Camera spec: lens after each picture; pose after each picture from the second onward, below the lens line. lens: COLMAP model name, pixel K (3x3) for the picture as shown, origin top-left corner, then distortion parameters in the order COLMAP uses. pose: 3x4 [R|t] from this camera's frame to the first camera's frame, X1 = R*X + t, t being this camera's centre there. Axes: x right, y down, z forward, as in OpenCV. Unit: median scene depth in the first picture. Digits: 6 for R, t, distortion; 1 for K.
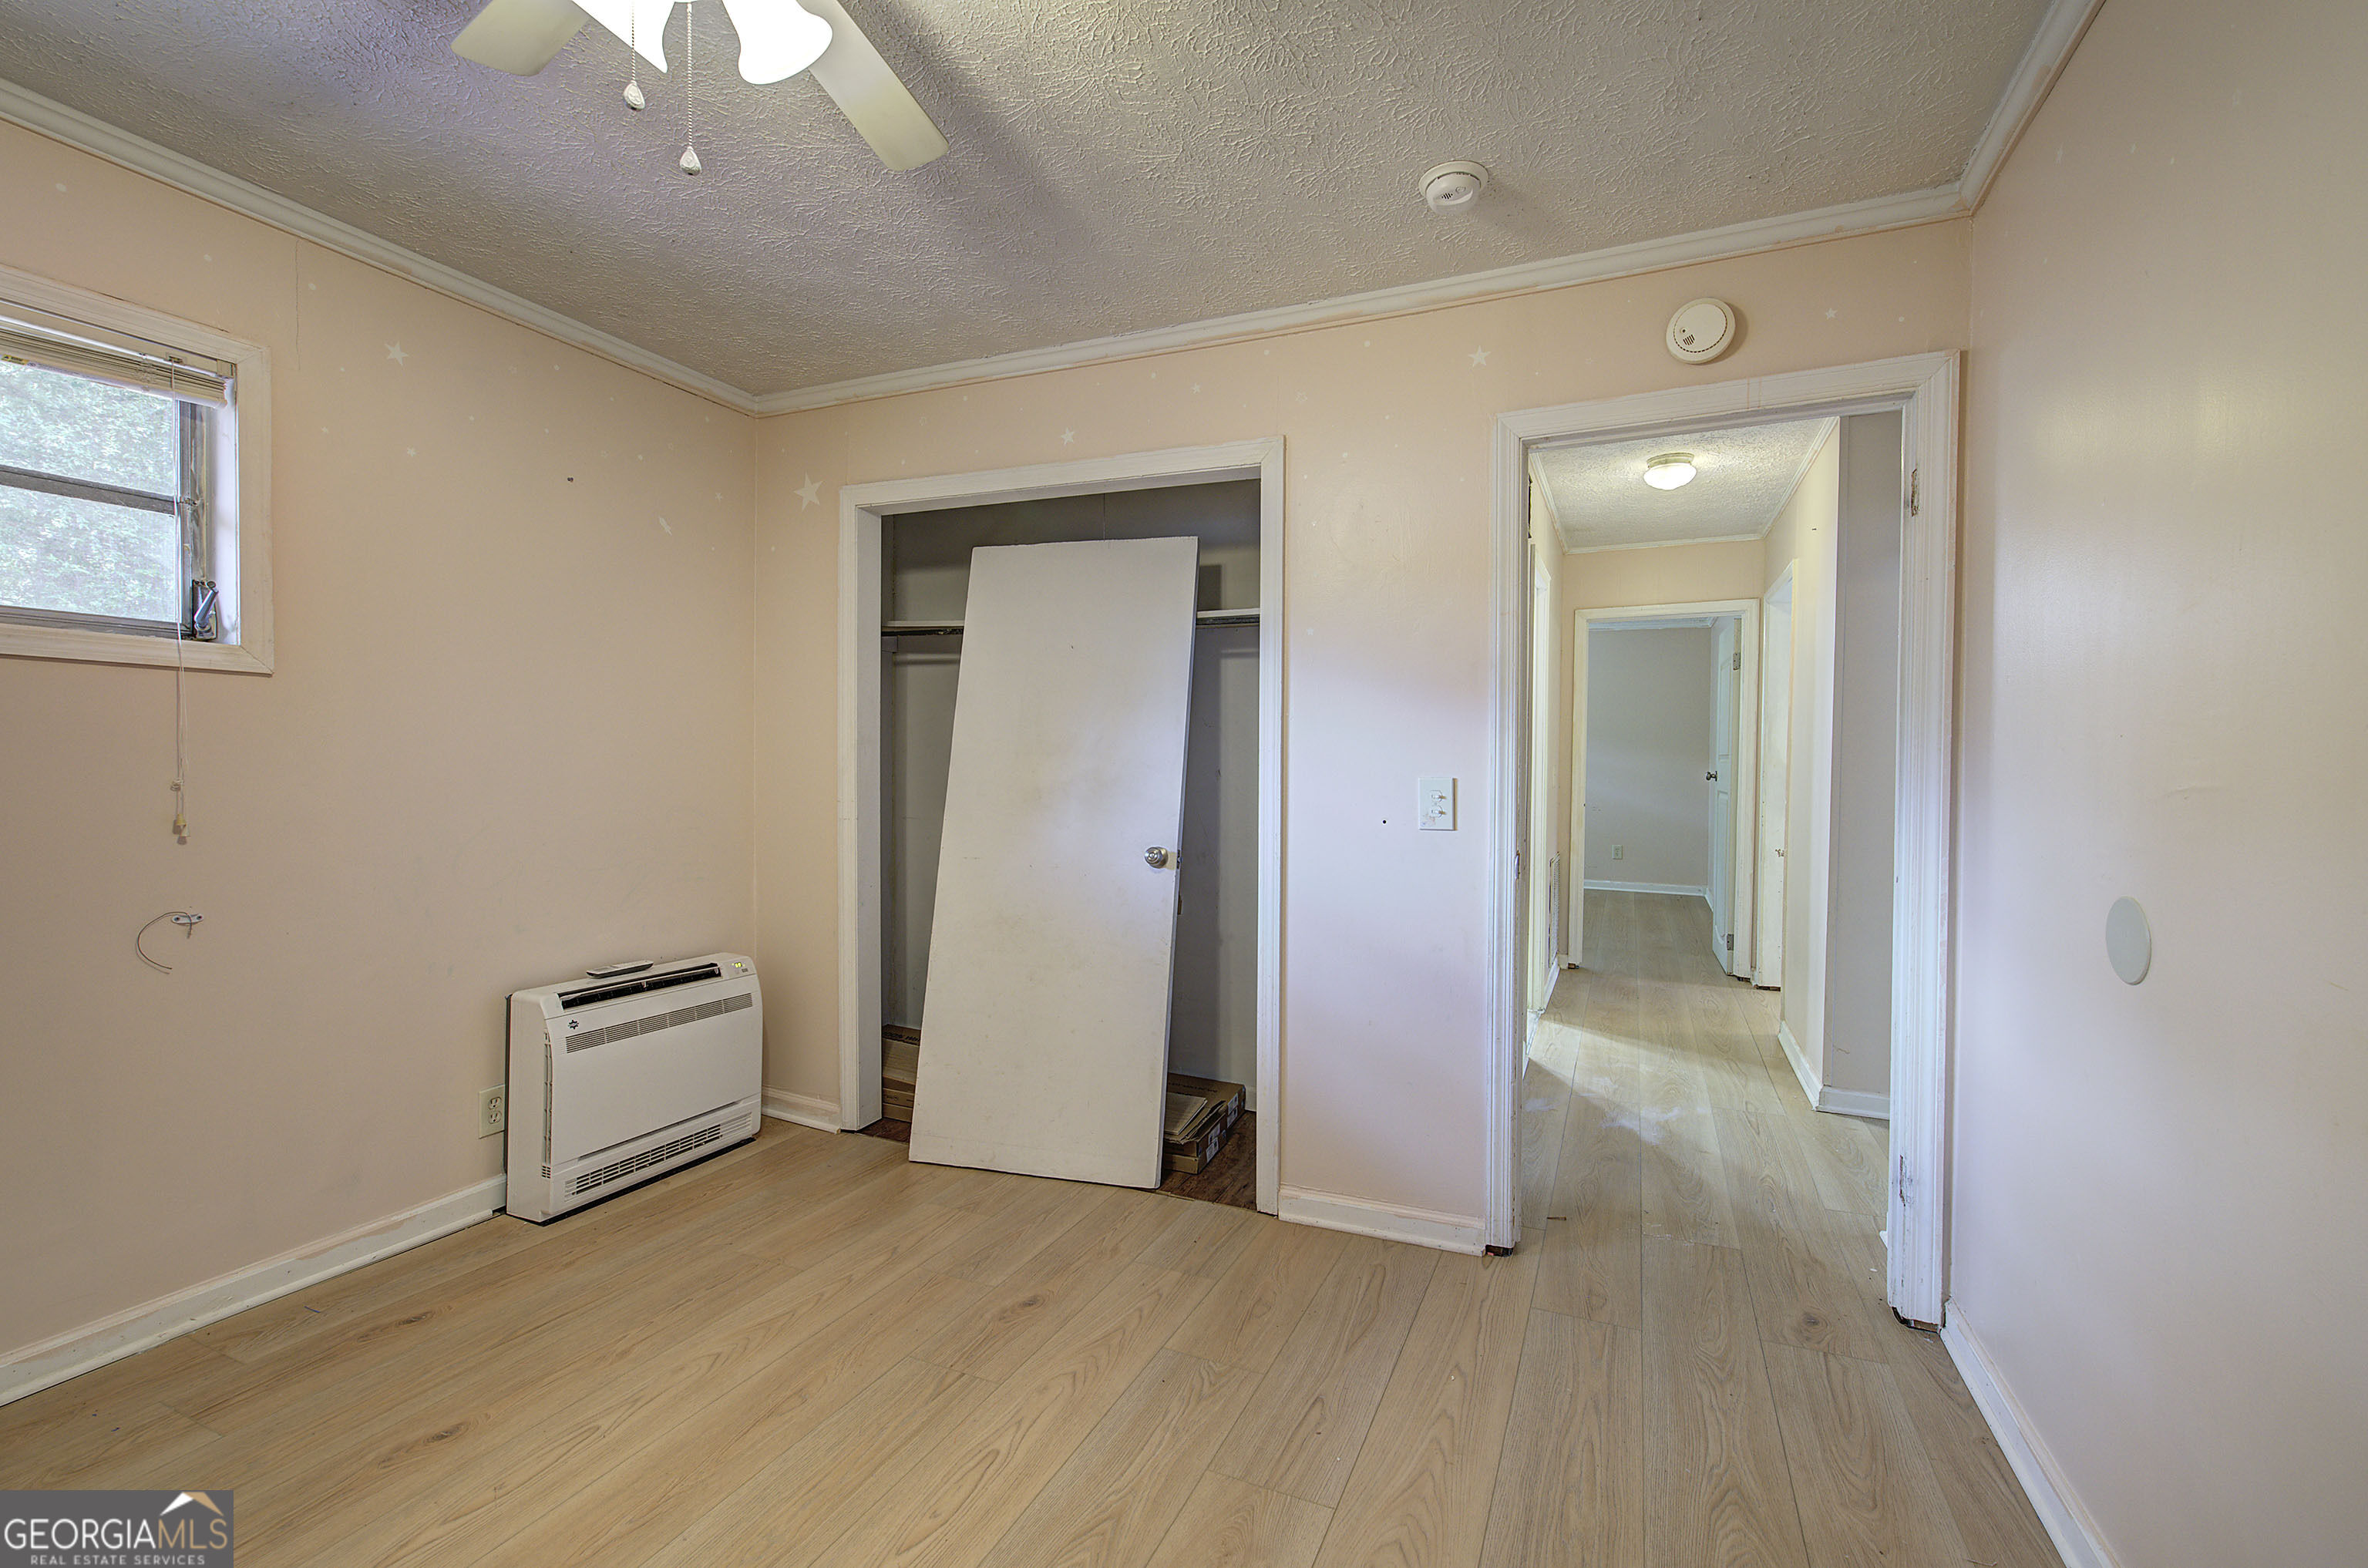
lens RADIAL K [[1002.9, 0, 1191.6], [0, 1002.9, 779.3], [0, 0, 1]] dist [-0.007465, 0.002814]
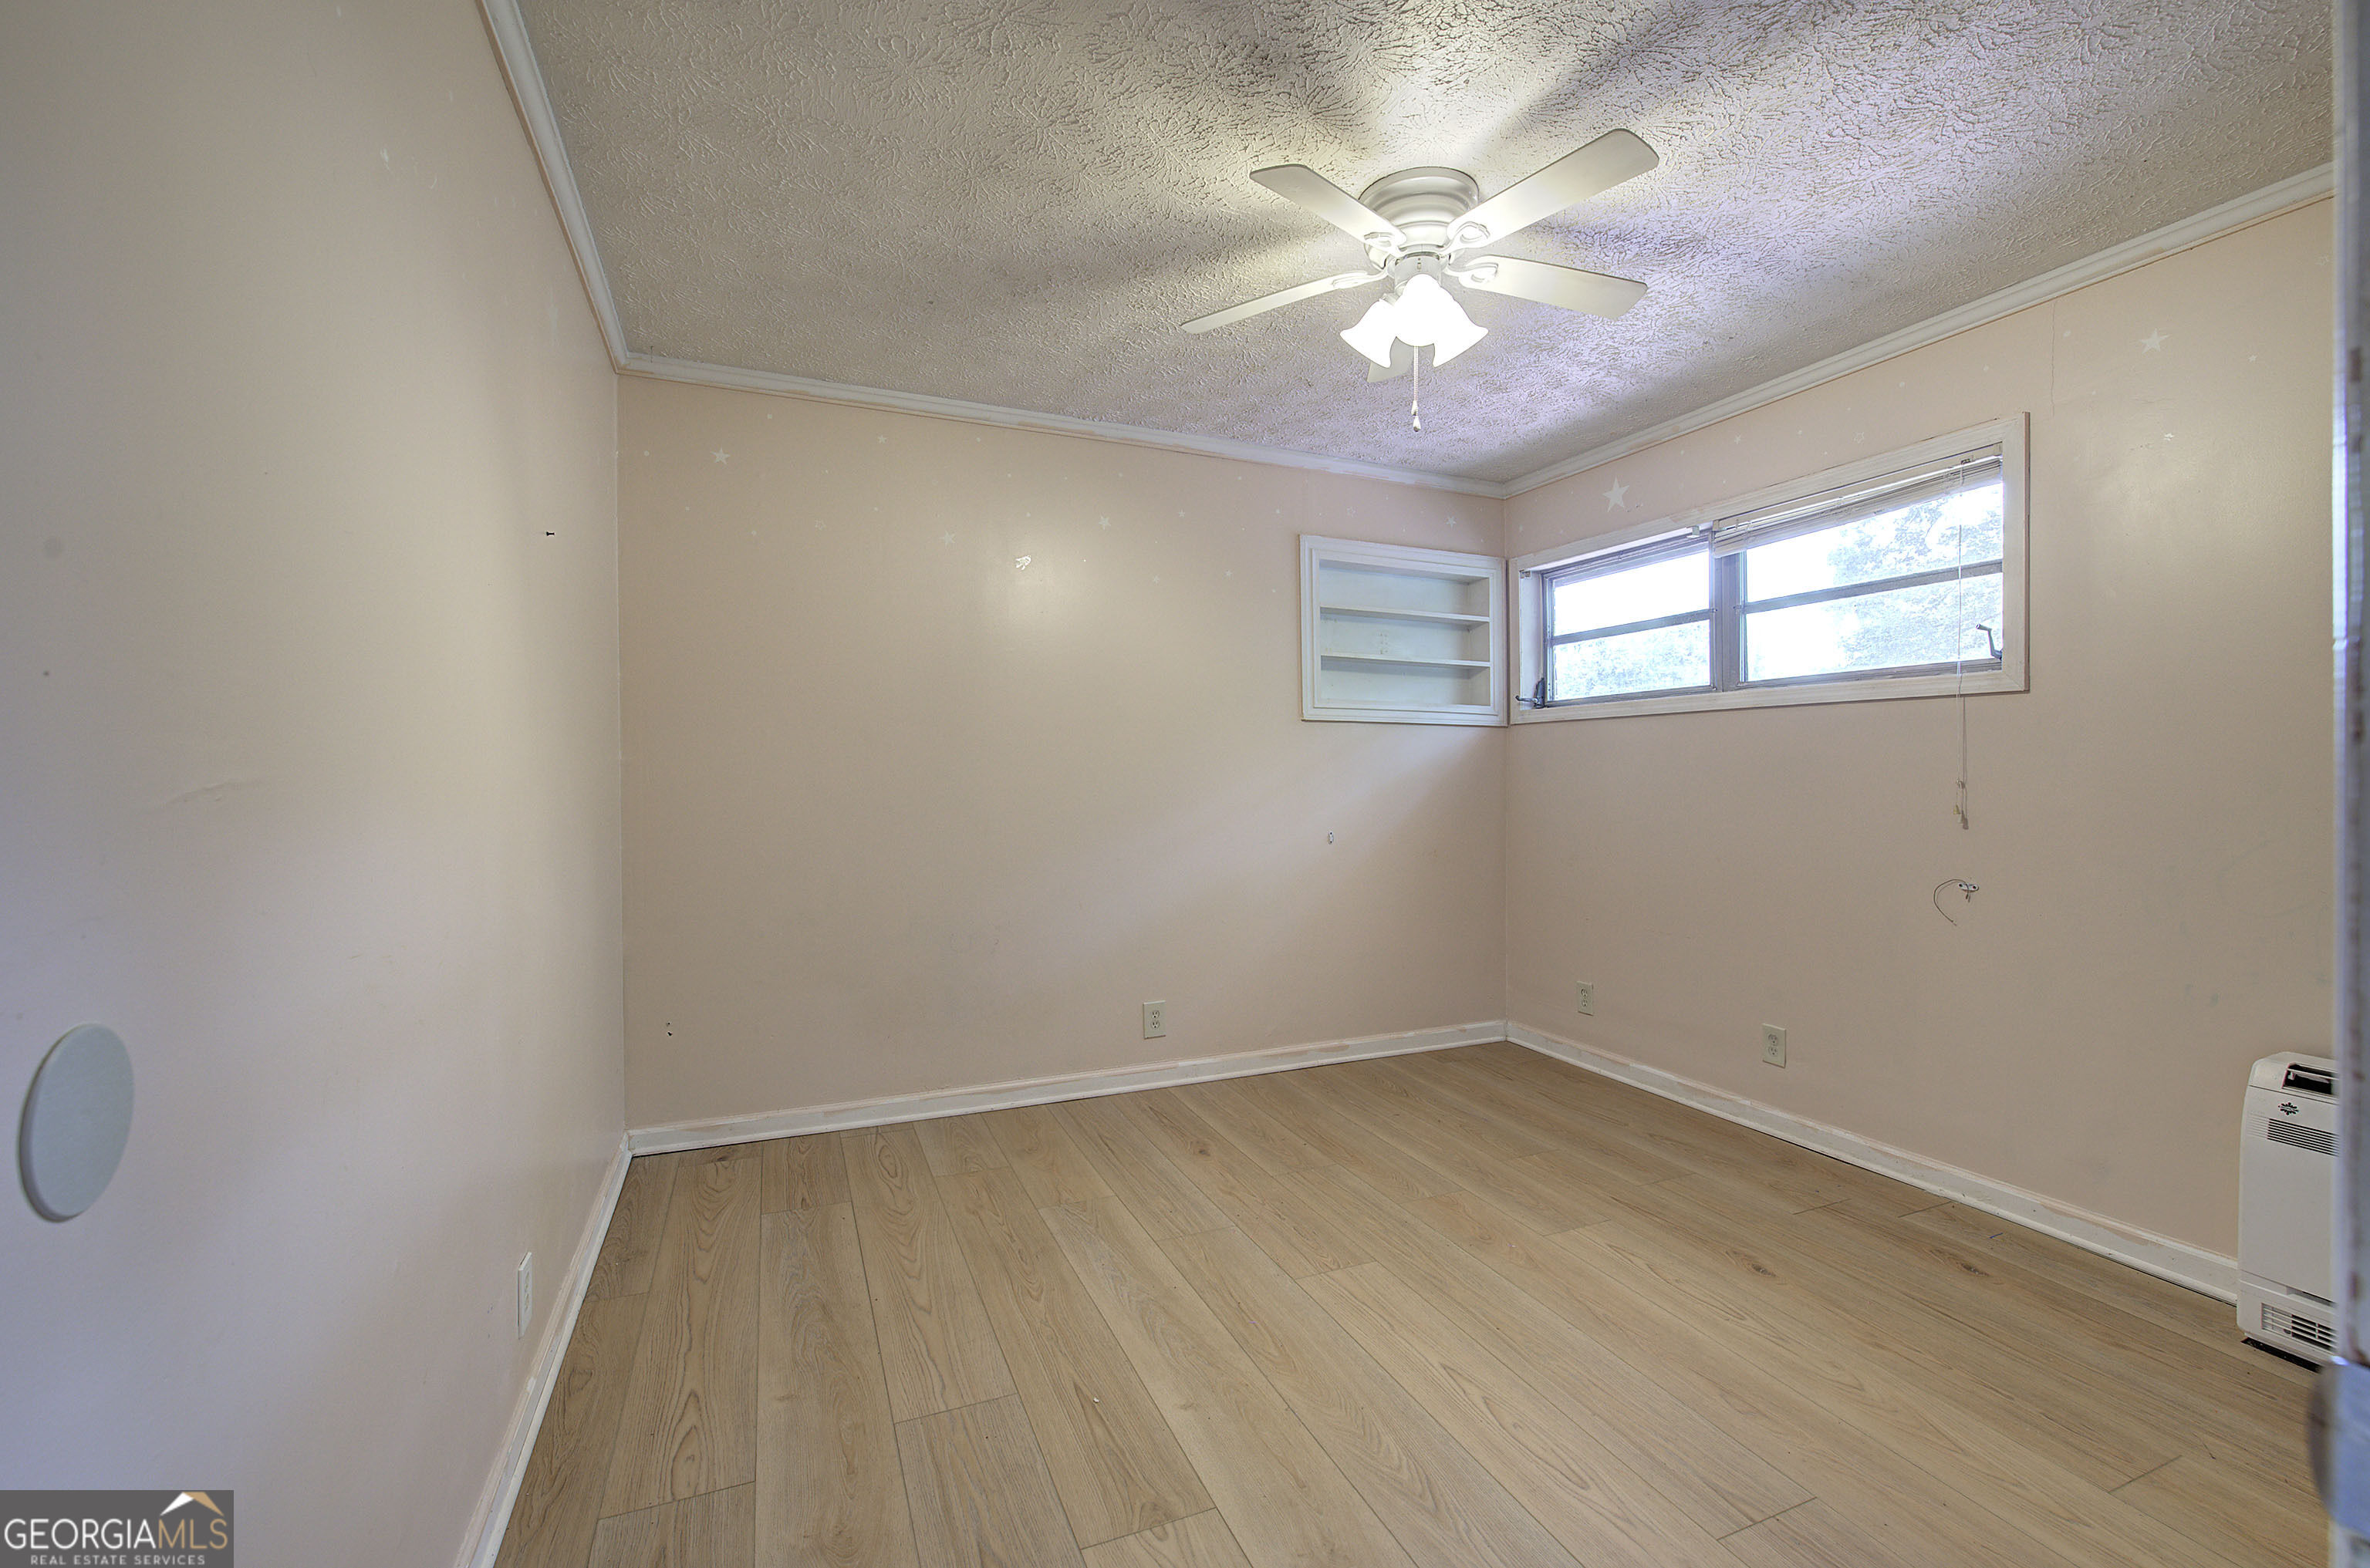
lens RADIAL K [[1003.6, 0, 1202.8], [0, 1003.6, 769.9], [0, 0, 1]] dist [-0.007465, 0.002814]
pose [[-0.677488, -0.004683, -0.735519, 0.632319], [-0.013179, 0.999896, 0.005772, -0.005737], [0.735416, 0.013604, -0.677480, 1.154590]]
